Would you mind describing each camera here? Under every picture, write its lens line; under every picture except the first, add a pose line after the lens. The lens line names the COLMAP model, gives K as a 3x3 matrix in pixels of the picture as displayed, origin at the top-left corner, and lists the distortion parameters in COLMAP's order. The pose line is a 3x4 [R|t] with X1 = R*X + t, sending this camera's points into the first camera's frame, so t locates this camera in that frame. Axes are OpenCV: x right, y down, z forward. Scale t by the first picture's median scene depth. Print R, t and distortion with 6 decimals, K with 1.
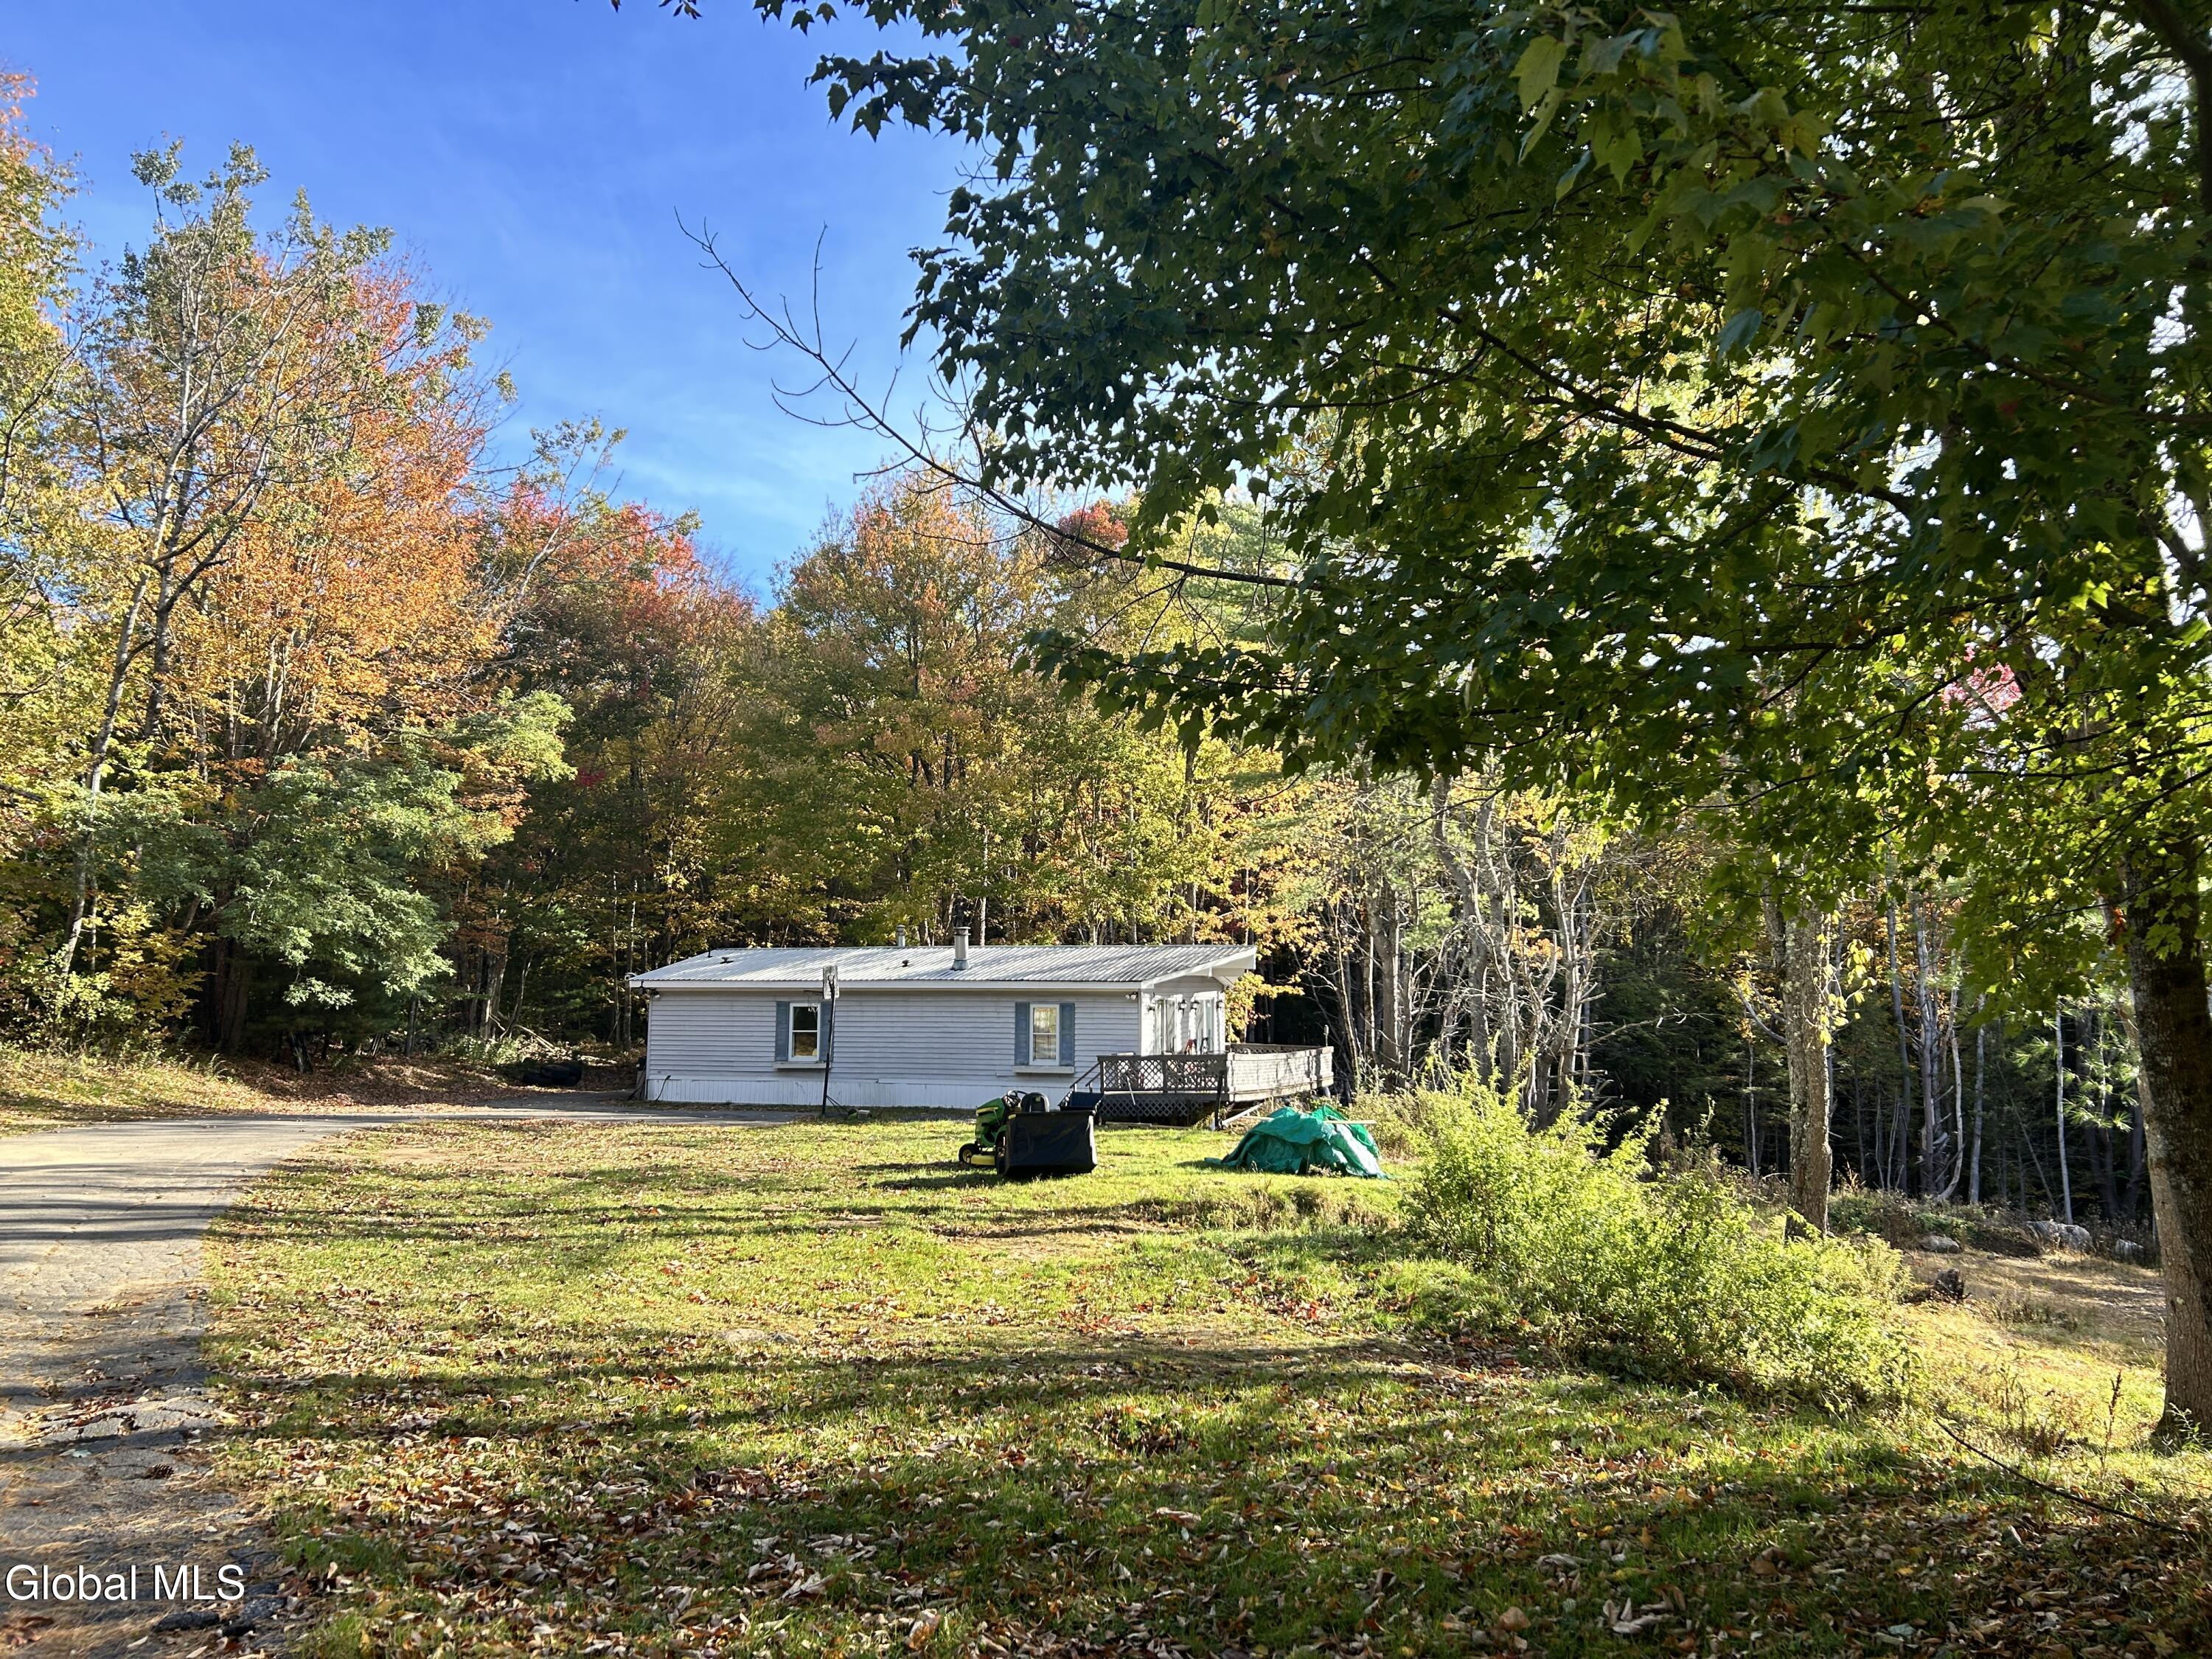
lens RADIAL K [[1654.4, 0, 1106.3], [0, 1654.4, 825.1], [0, 0, 1]] dist [0.011415, -0.007153]
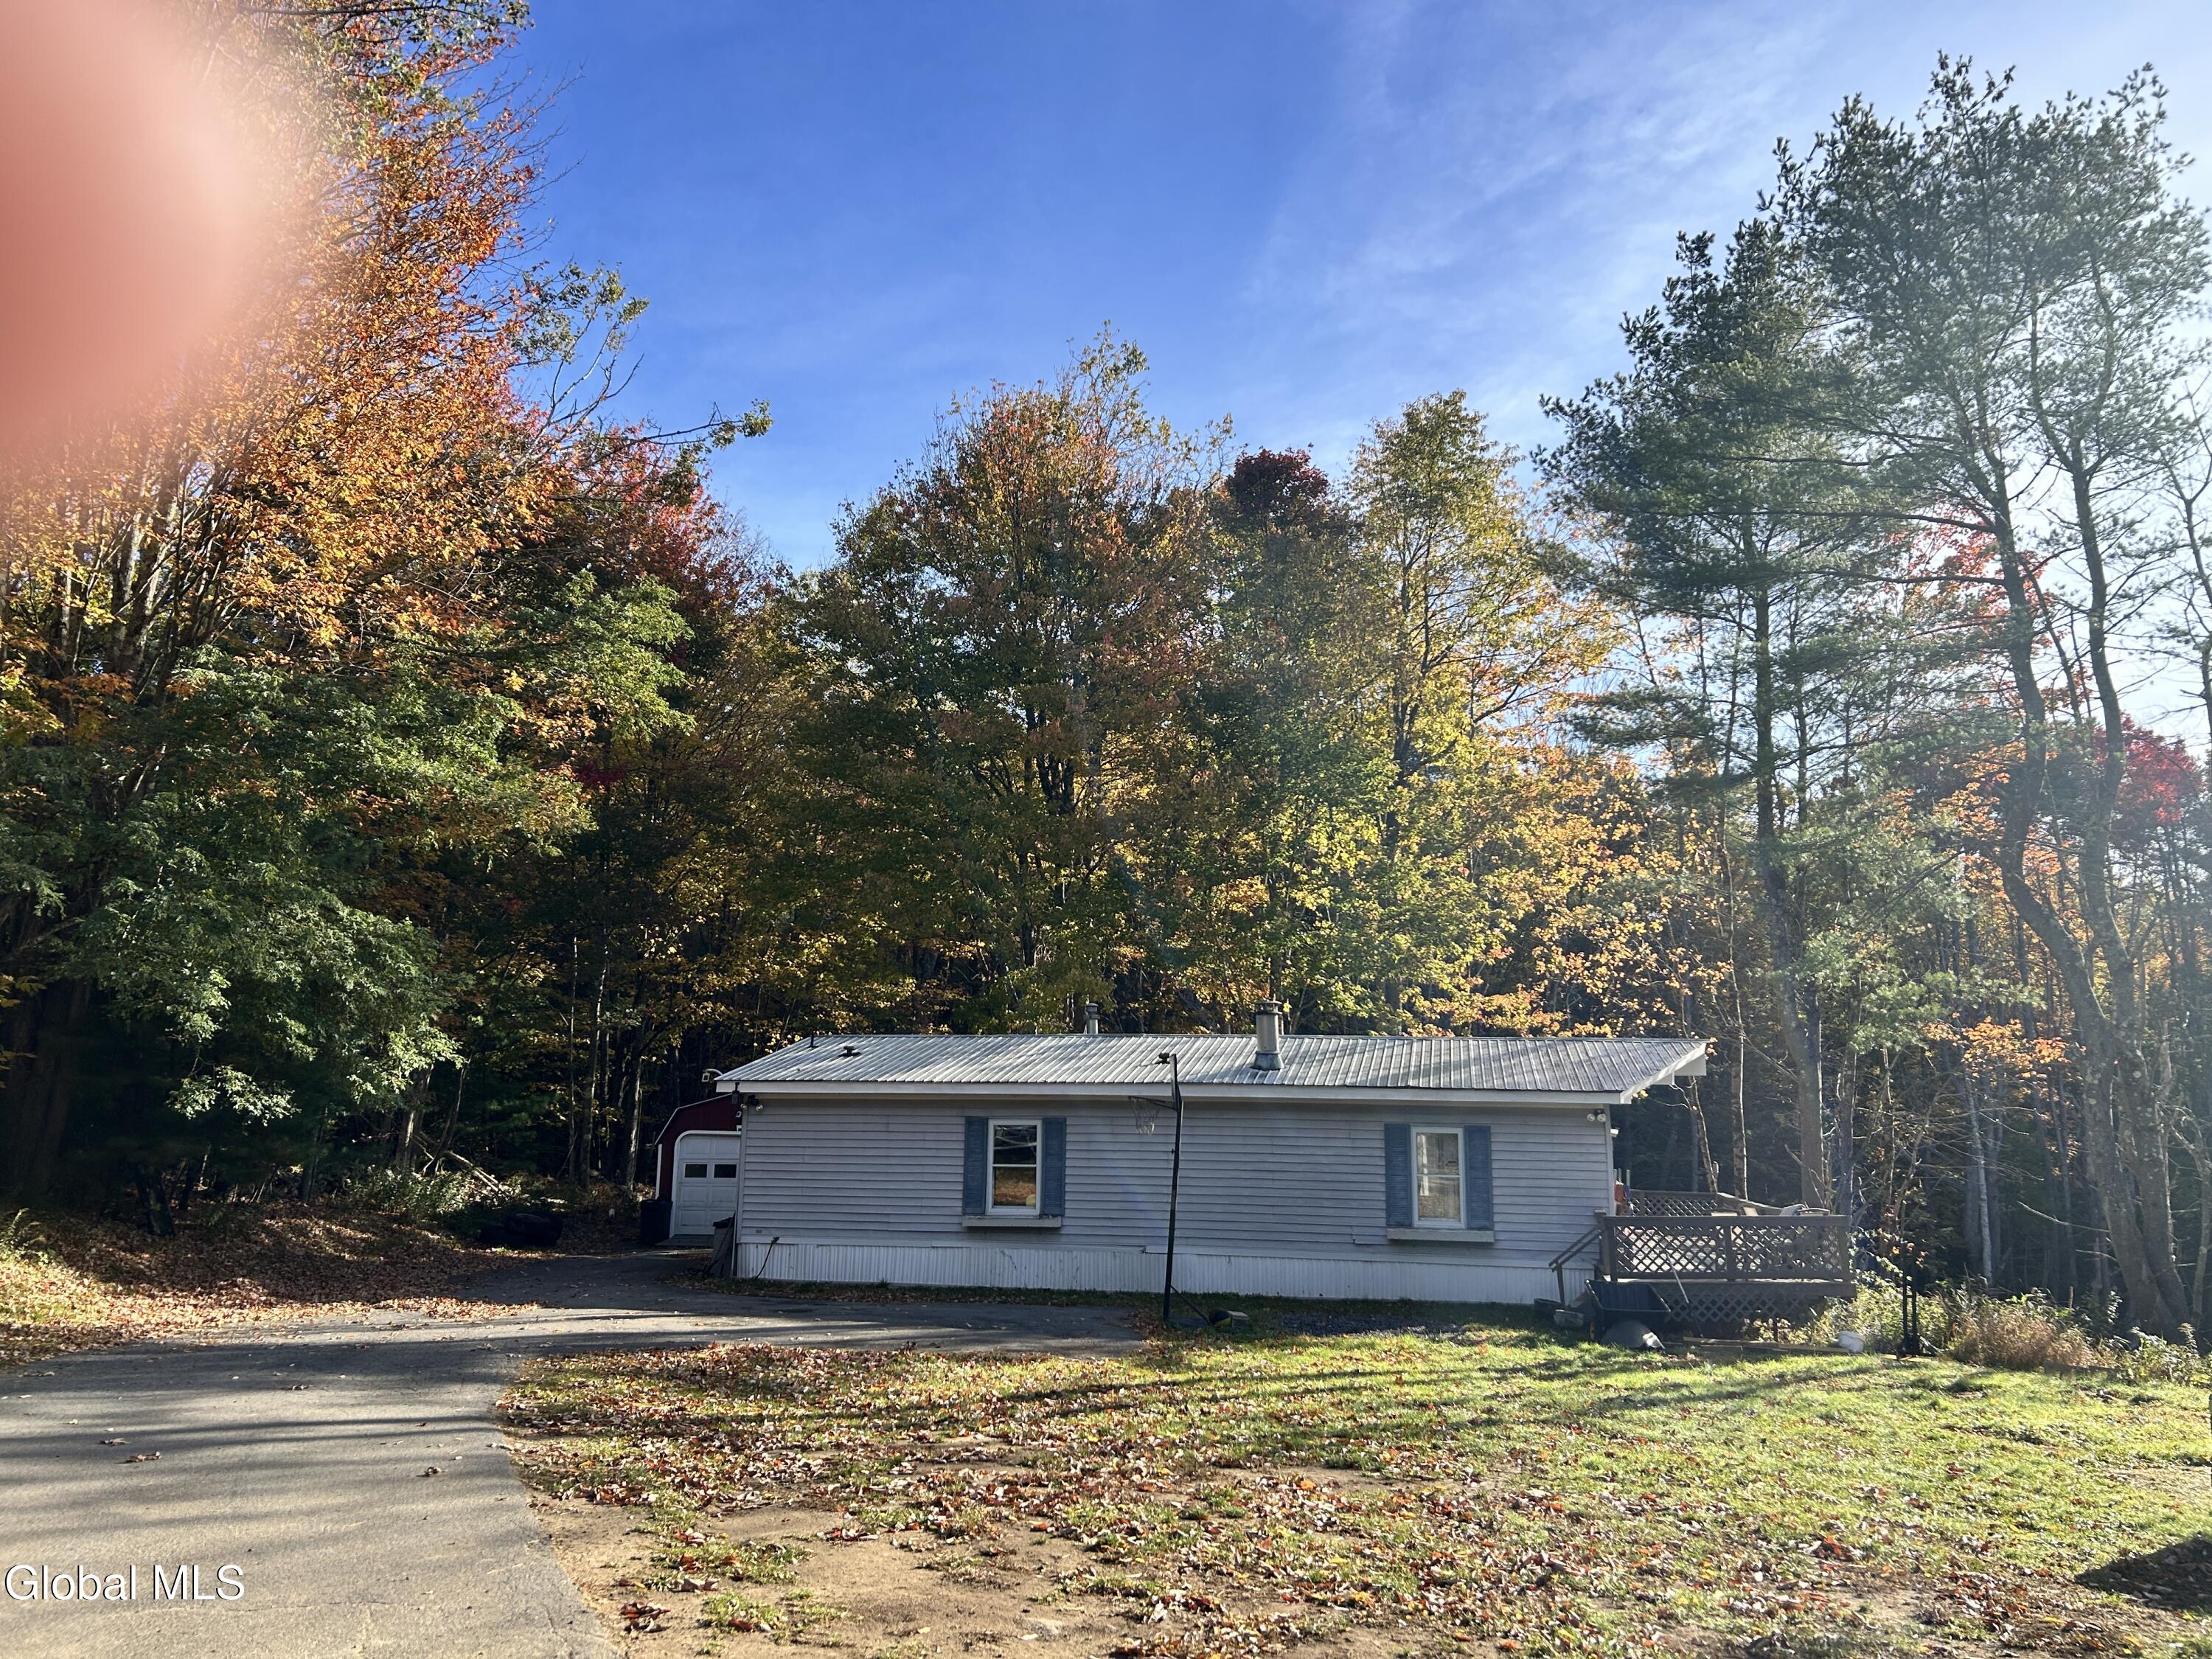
lens RADIAL K [[1654.4, 0, 1105.4], [0, 1654.4, 833.3], [0, 0, 1]] dist [0.011415, -0.007153]
pose [[0.990866, 0.030291, 0.131405, -0.254334], [-0.021516, 0.997474, -0.067691, 0.044506], [-0.133123, 0.064245, 0.989015, 0.403788]]
